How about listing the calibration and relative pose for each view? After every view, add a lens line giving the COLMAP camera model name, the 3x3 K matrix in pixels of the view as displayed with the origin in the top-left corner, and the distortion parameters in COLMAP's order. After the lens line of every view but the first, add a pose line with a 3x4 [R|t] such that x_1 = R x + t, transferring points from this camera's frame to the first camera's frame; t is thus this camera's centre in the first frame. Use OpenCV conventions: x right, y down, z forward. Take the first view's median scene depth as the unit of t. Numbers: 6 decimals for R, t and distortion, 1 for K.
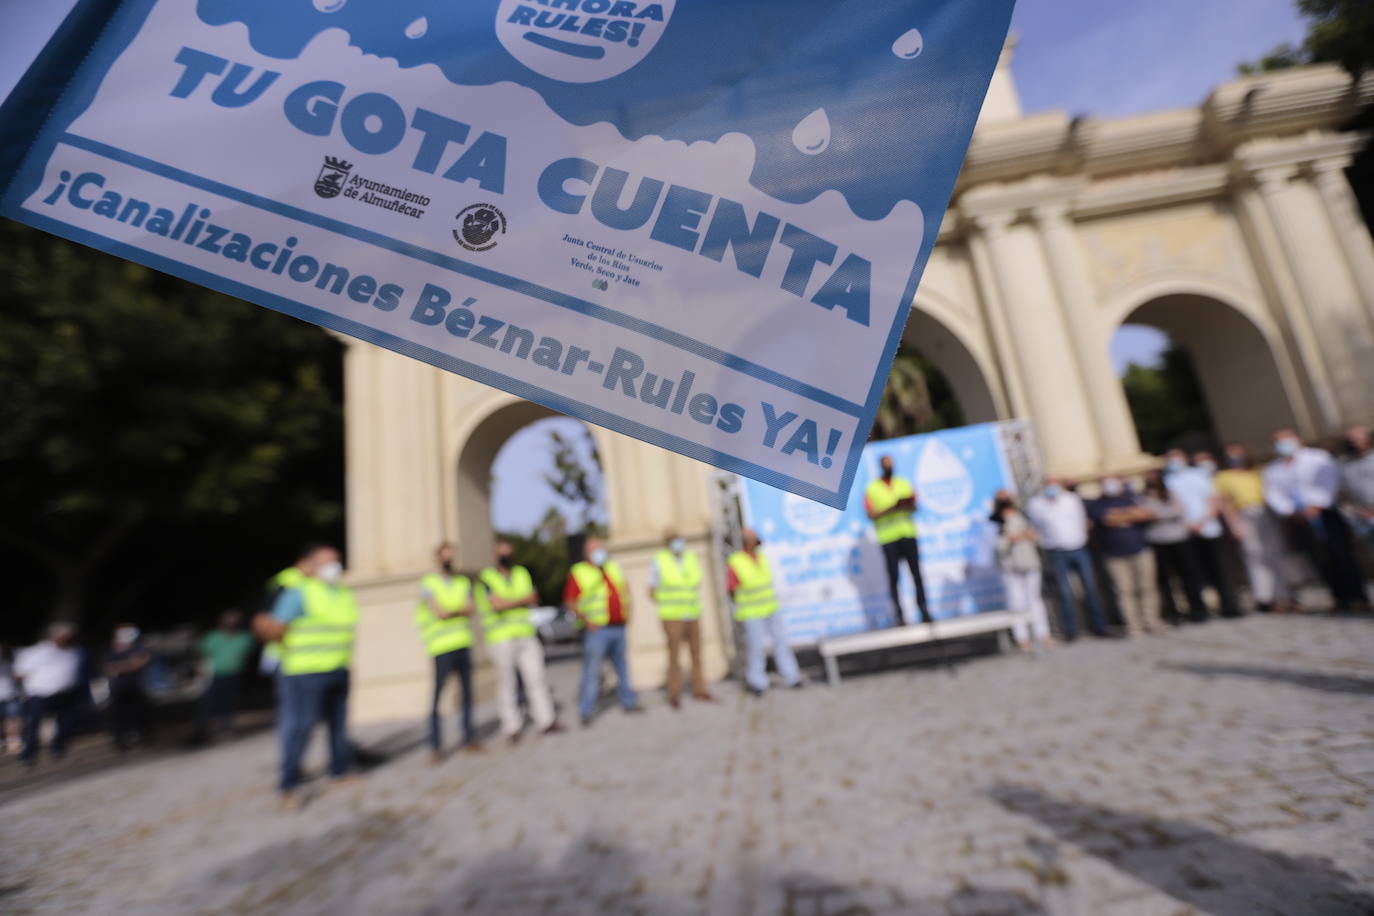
lens RADIAL K [[571.4, 0, 687.0], [0, 571.4, 458.0], [0, 0, 1]] dist [-0.007005, 0.000016]
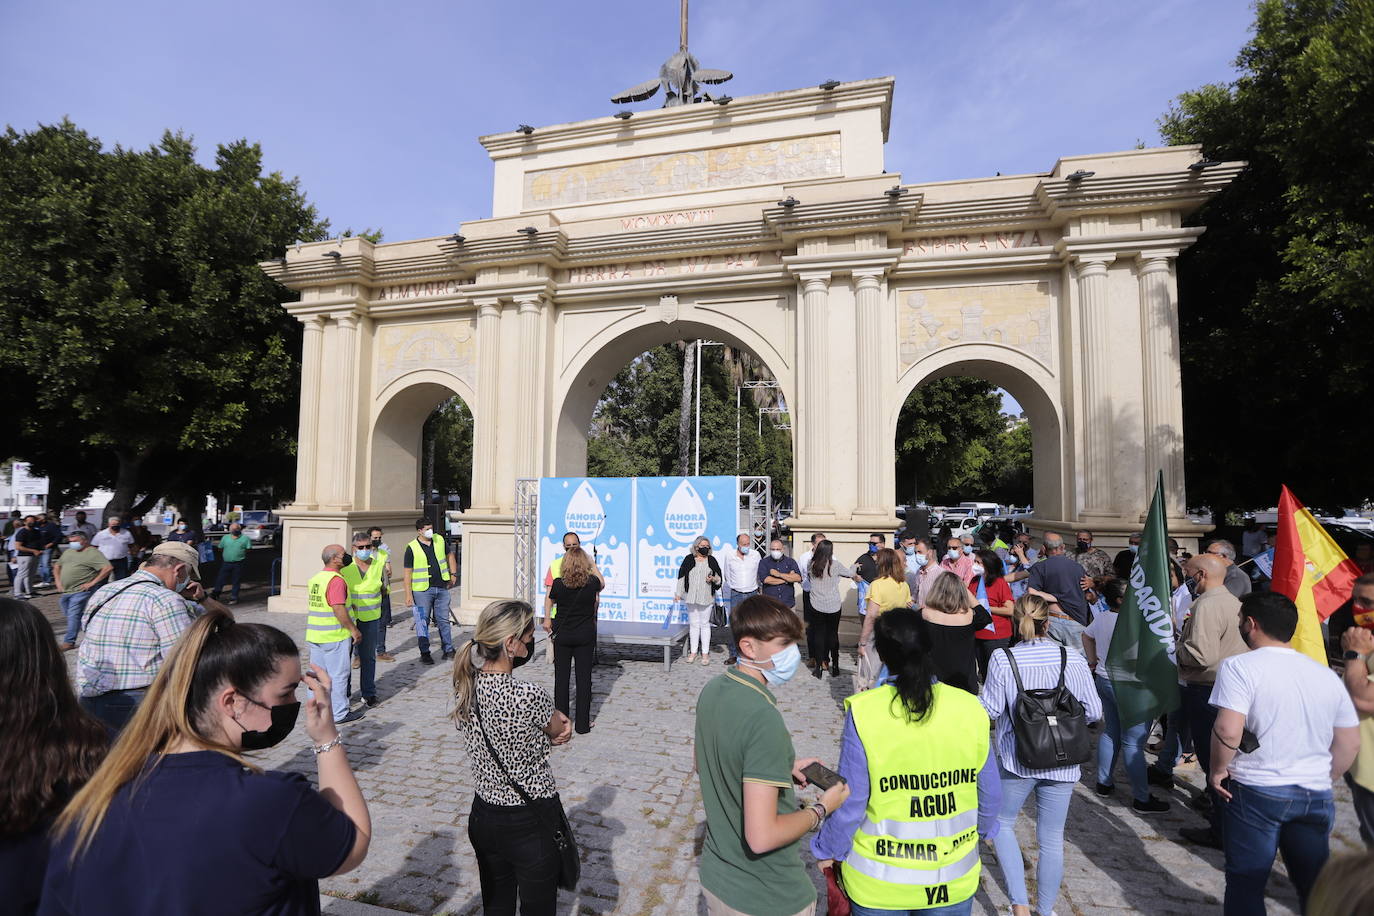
lens RADIAL K [[571.4, 0, 687.0], [0, 571.4, 458.0], [0, 0, 1]] dist [-0.007005, 0.000016]
pose [[0.981917, 0.133290, -0.134436, 0.499161], [-0.109481, 0.979143, 0.171151, -0.241763], [0.154445, -0.153338, 0.976030, -0.154615]]
